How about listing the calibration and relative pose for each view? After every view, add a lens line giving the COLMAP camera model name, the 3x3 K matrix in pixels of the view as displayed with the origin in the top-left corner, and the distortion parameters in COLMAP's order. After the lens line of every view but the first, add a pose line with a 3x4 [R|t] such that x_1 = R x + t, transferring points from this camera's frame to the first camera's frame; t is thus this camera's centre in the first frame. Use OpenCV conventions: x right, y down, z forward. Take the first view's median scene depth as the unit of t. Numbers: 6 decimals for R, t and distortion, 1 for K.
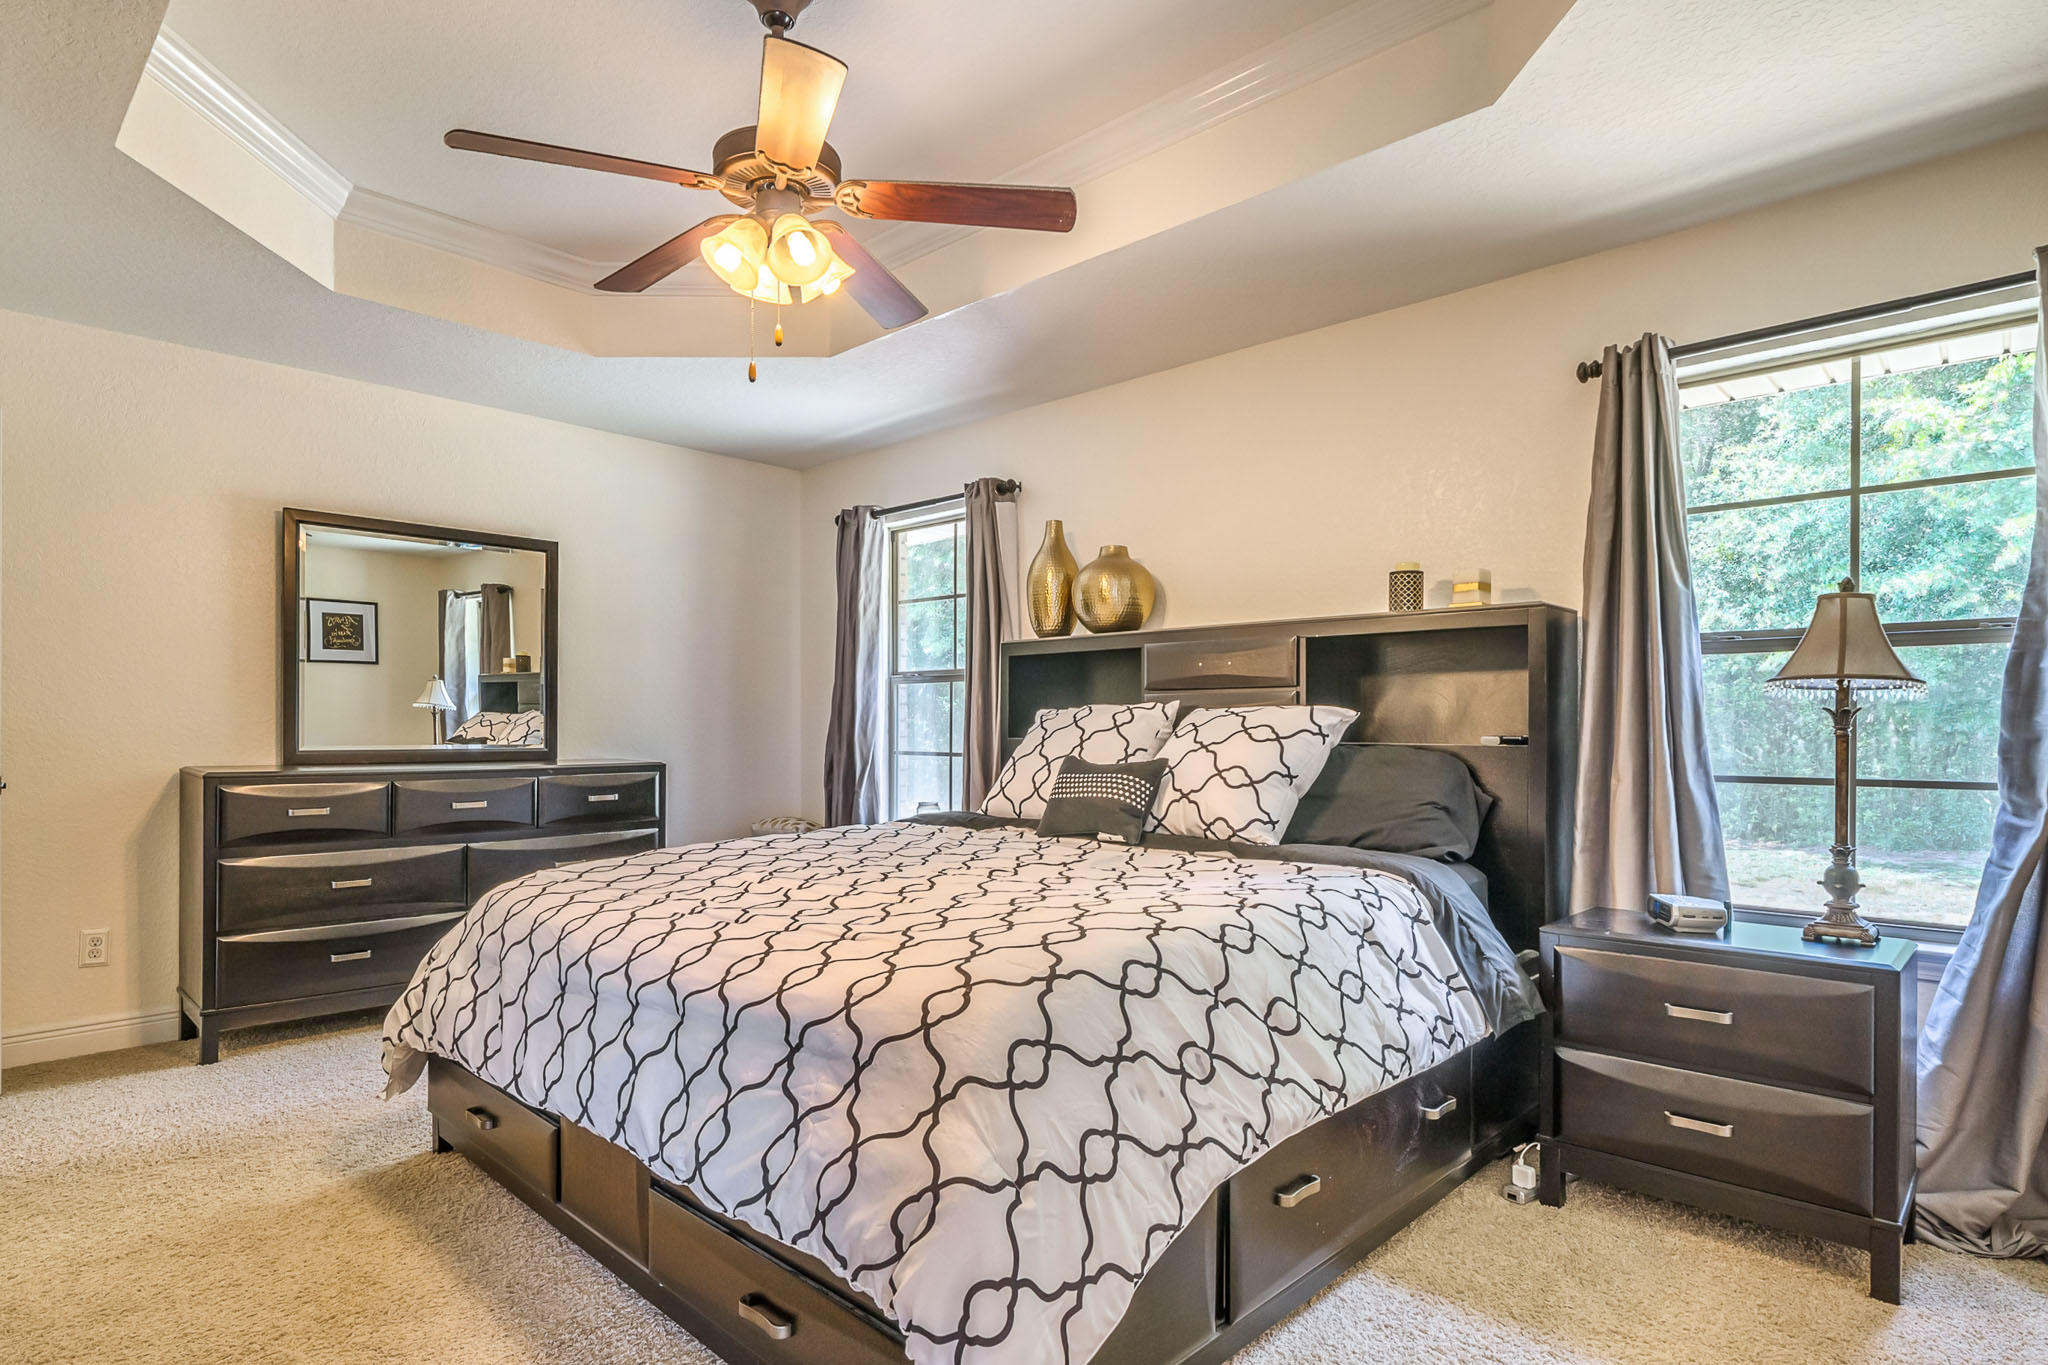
lens RADIAL K [[1089.2, 0, 1018.7], [0, 1089.2, 709.7], [0, 0, 1]] dist [-0.003131, -0.000999]
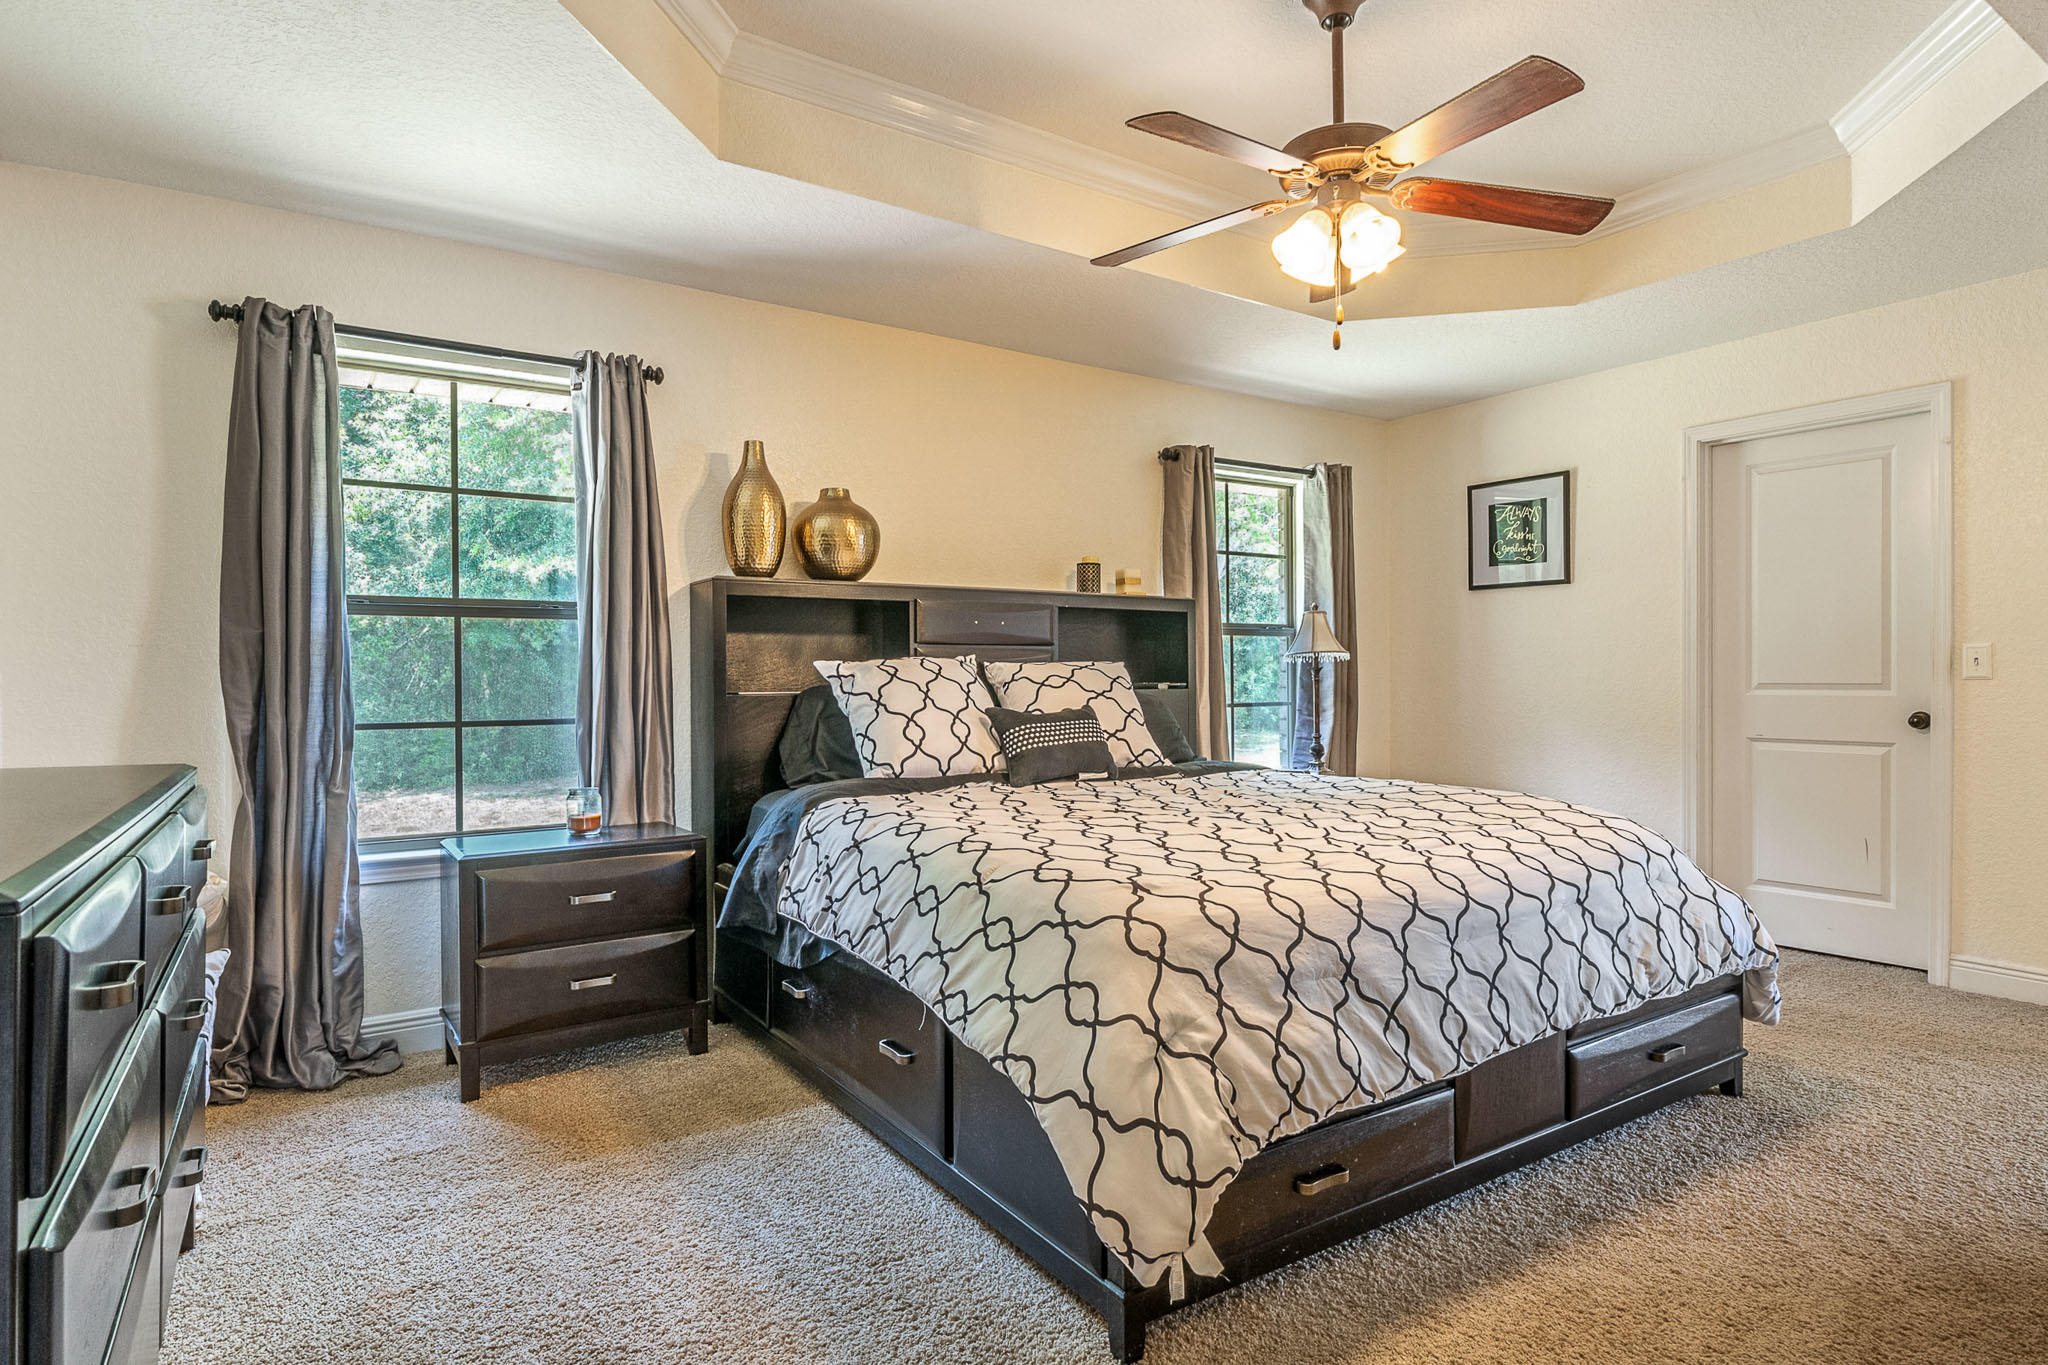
lens RADIAL K [[1098.6, 0, 1019.5], [0, 1098.6, 672.3], [0, 0, 1]] dist [-0.005435, -0.000494]
pose [[0.232339, 0.006133, 0.972615, -0.977786], [-0.014234, 0.999894, -0.002905, 0.012857], [-0.972531, -0.013169, 0.232402, 0.761212]]
